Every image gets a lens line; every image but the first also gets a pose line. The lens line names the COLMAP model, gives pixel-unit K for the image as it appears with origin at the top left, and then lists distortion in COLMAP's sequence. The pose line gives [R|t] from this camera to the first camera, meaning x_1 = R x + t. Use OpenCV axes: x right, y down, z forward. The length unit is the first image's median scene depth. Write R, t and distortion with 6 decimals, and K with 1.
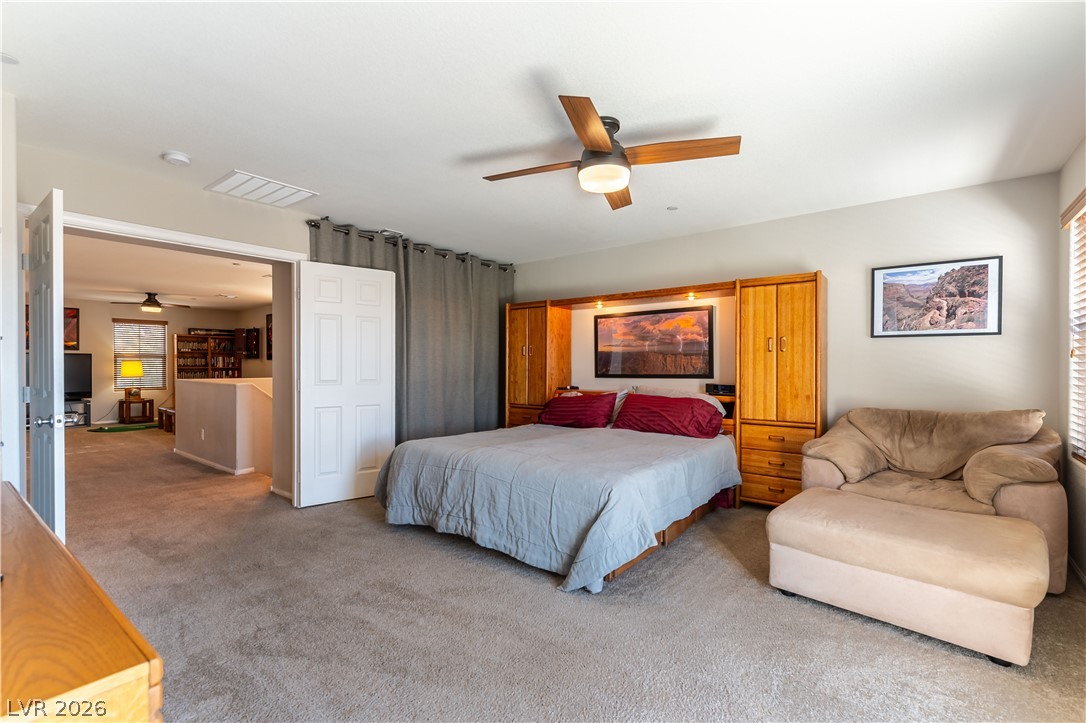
lens RADIAL K [[469.7, 0, 547.9], [0, 469.7, 357.1], [0, 0, 1]] dist [-0.000730, -0.000437]
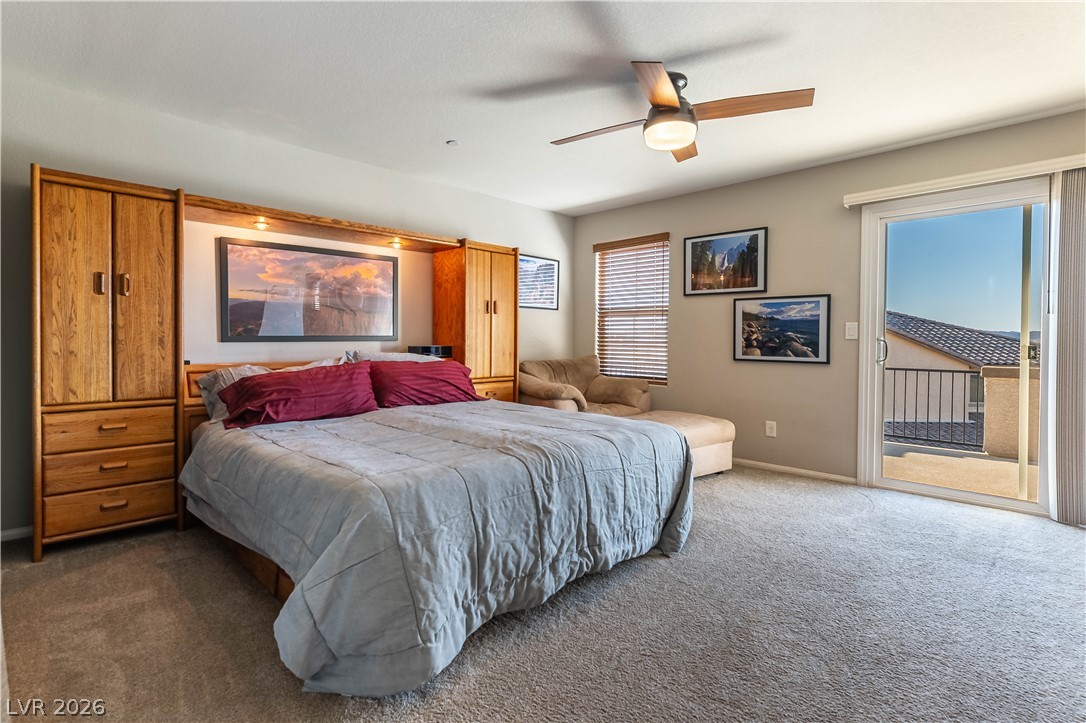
lens RADIAL K [[503.4, 0, 522.9], [0, 503.4, 346.8], [0, 0, 1]] dist [-0.000120, -0.000209]
pose [[0.175457, -0.012686, 0.984405, -0.789424], [-0.021691, 0.999624, 0.016748, 0.053360], [-0.984248, -0.024292, 0.175116, 0.884150]]
